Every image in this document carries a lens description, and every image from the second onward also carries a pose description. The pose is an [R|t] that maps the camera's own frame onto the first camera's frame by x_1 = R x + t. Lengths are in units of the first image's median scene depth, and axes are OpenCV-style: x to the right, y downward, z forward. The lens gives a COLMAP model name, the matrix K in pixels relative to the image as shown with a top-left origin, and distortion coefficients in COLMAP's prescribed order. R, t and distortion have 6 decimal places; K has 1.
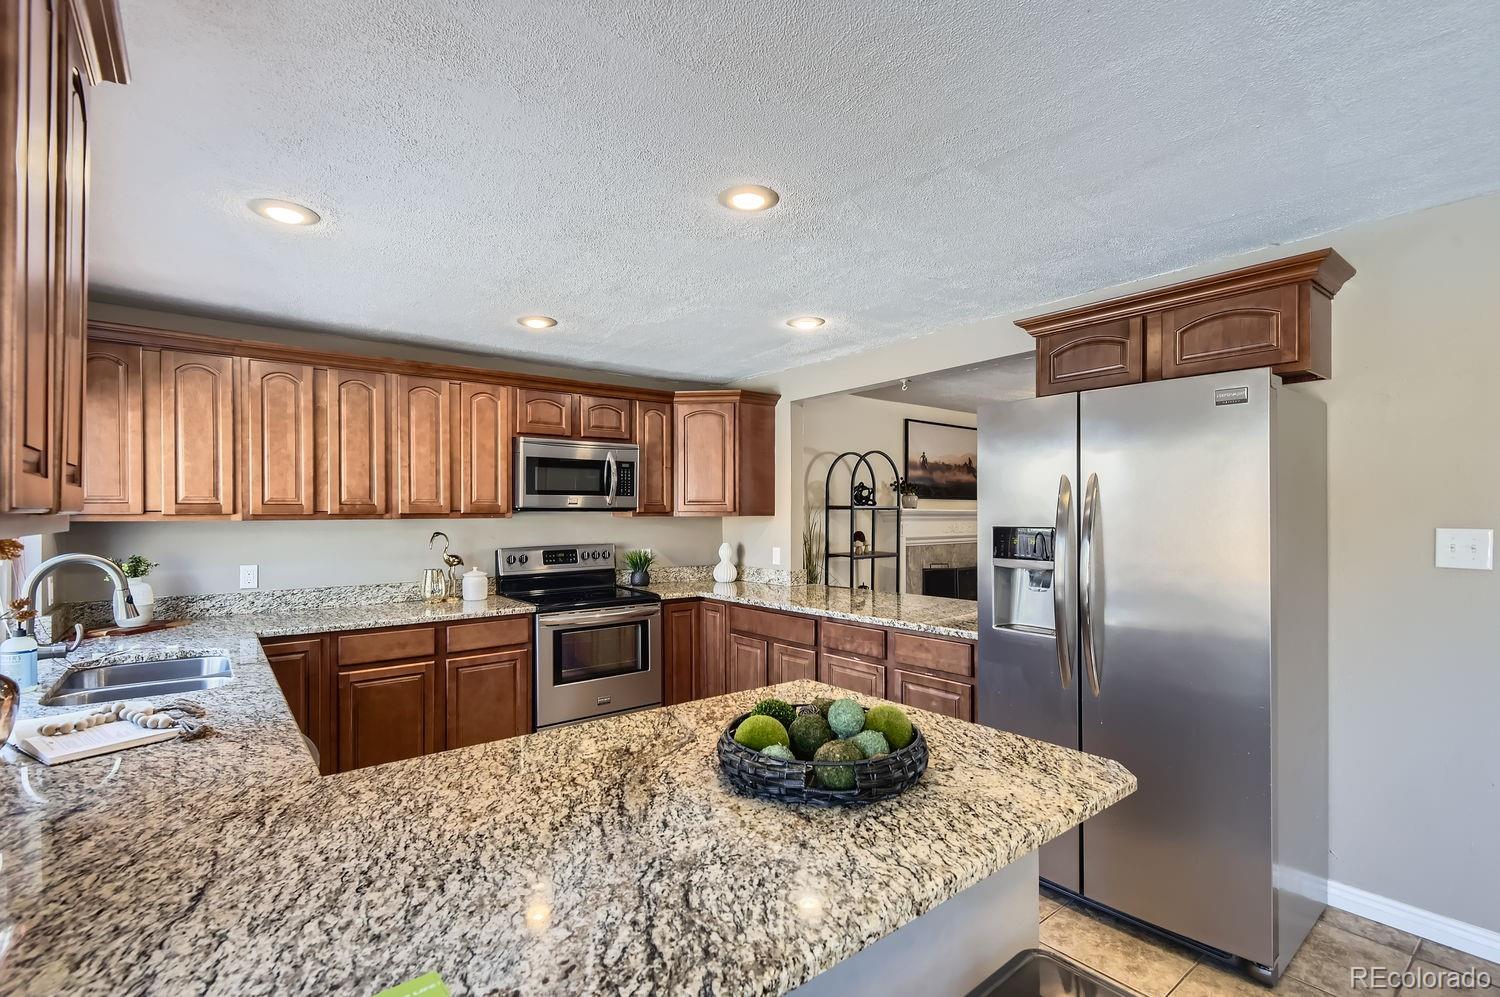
lens RADIAL K [[692.4, 0, 749.8], [0, 692.4, 507.3], [0, 0, 1]] dist [0.012521, -0.015193]
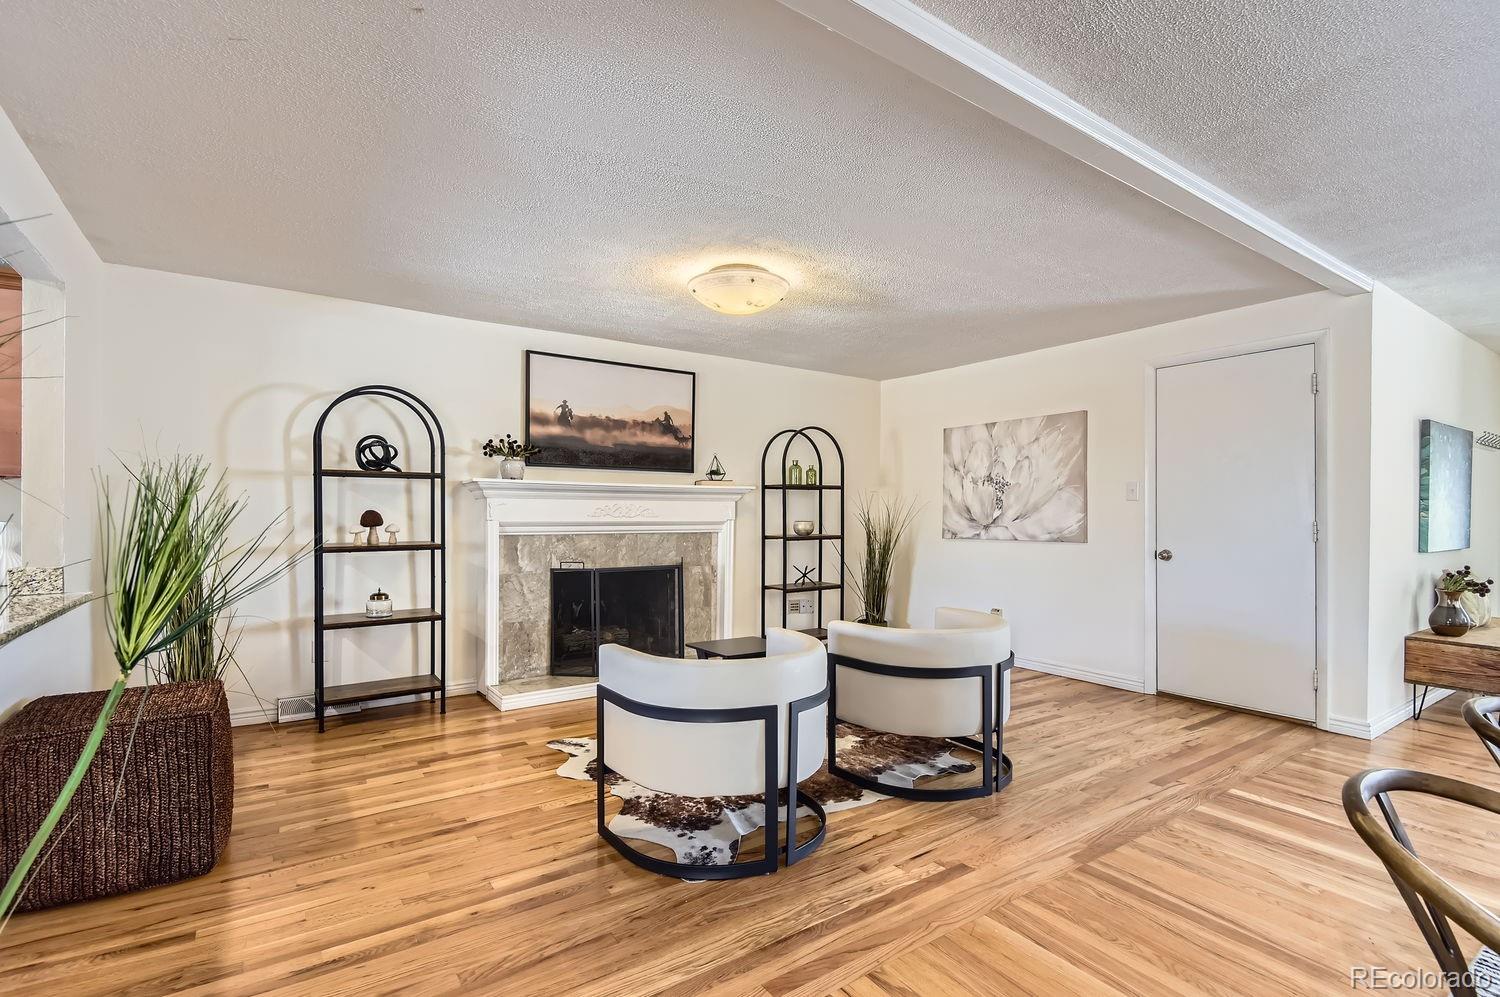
lens RADIAL K [[698.6, 0, 740.7], [0, 698.6, 519.1], [0, 0, 1]] dist [-0.021711, 0.000087]
pose [[0.996094, 0.003895, -0.088216, 0.841779], [-0.002305, 0.999833, 0.018124, 0.044630], [0.088272, -0.017850, 0.995936, 0.553140]]
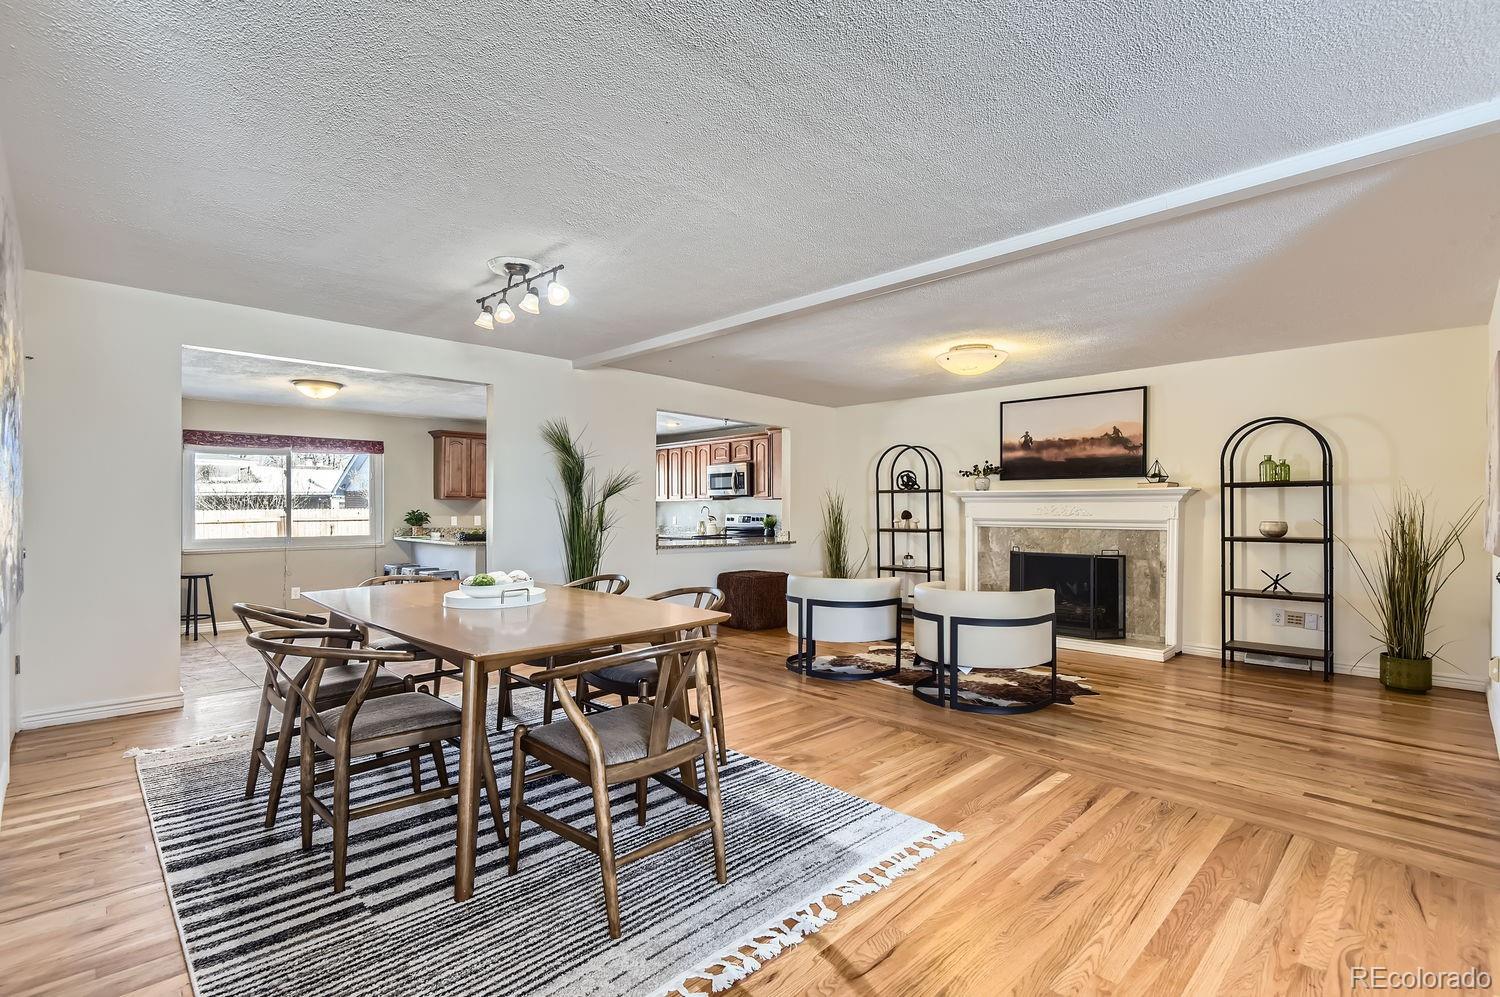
lens RADIAL K [[692.4, 0, 749.8], [0, 692.4, 507.3], [0, 0, 1]] dist [0.012521, -0.015193]
pose [[0.104192, -0.002949, -0.994553, 2.023146], [0.005663, 0.999981, -0.002372, 0.044846], [0.994541, -0.005385, 0.104207, 0.888146]]
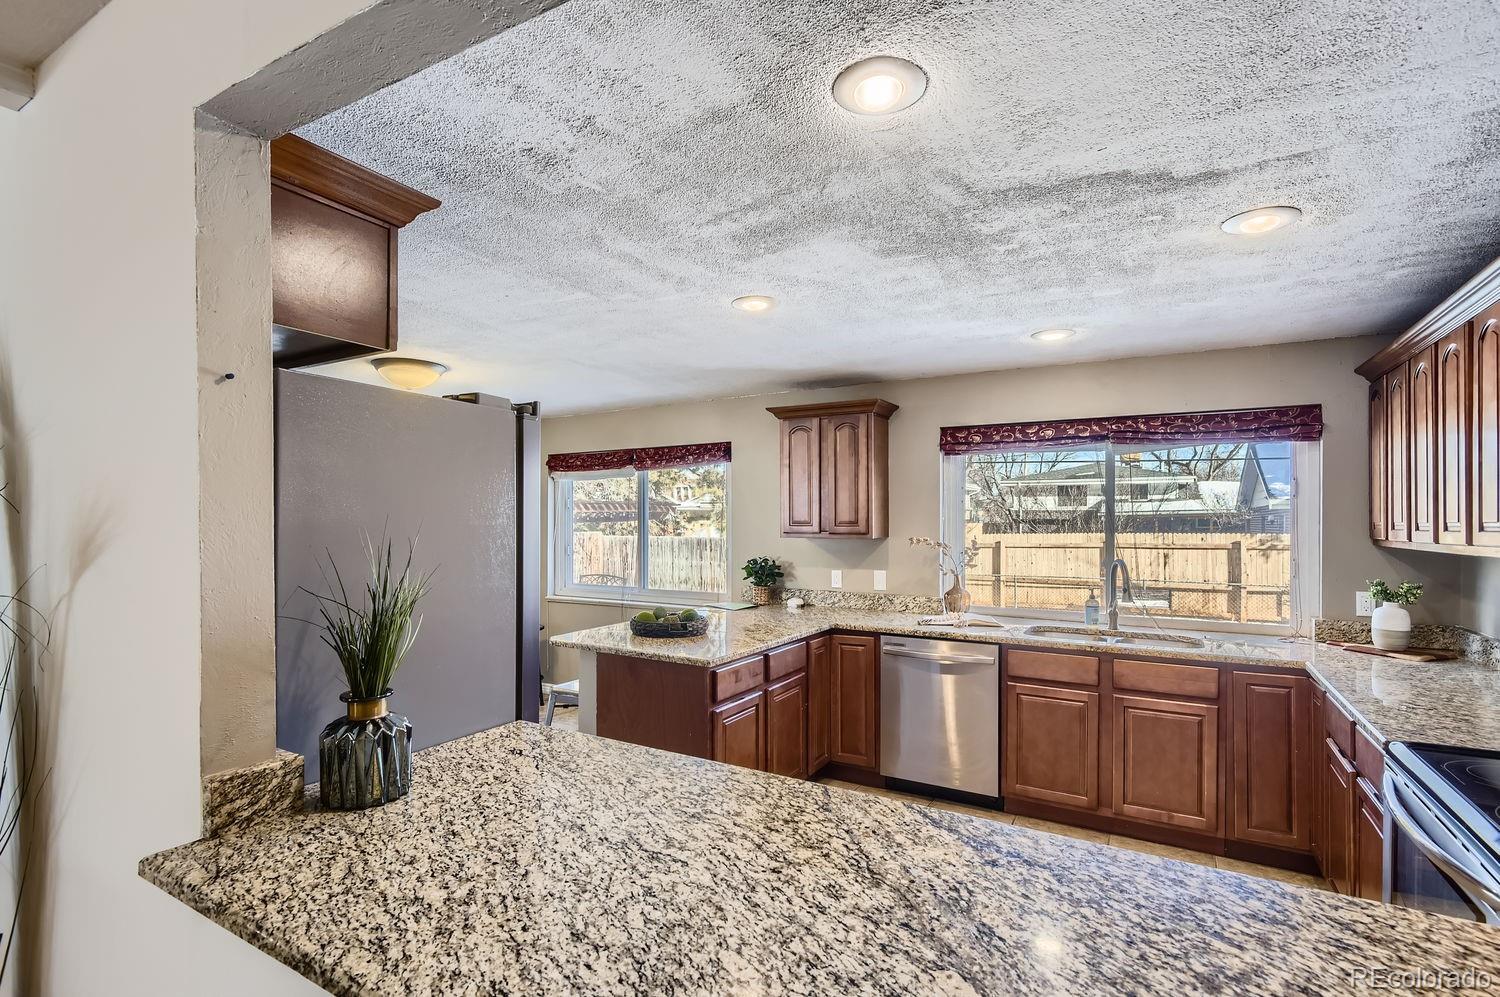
lens RADIAL K [[701.8, 0, 746.5], [0, 701.8, 524.3], [0, 0, 1]] dist [0.000923, 0.000496]
pose [[-0.933089, 0.000521, -0.359644, 0.274167], [0.001936, 0.999992, -0.003574, -0.009763], [0.359639, -0.004031, -0.933083, 1.216895]]
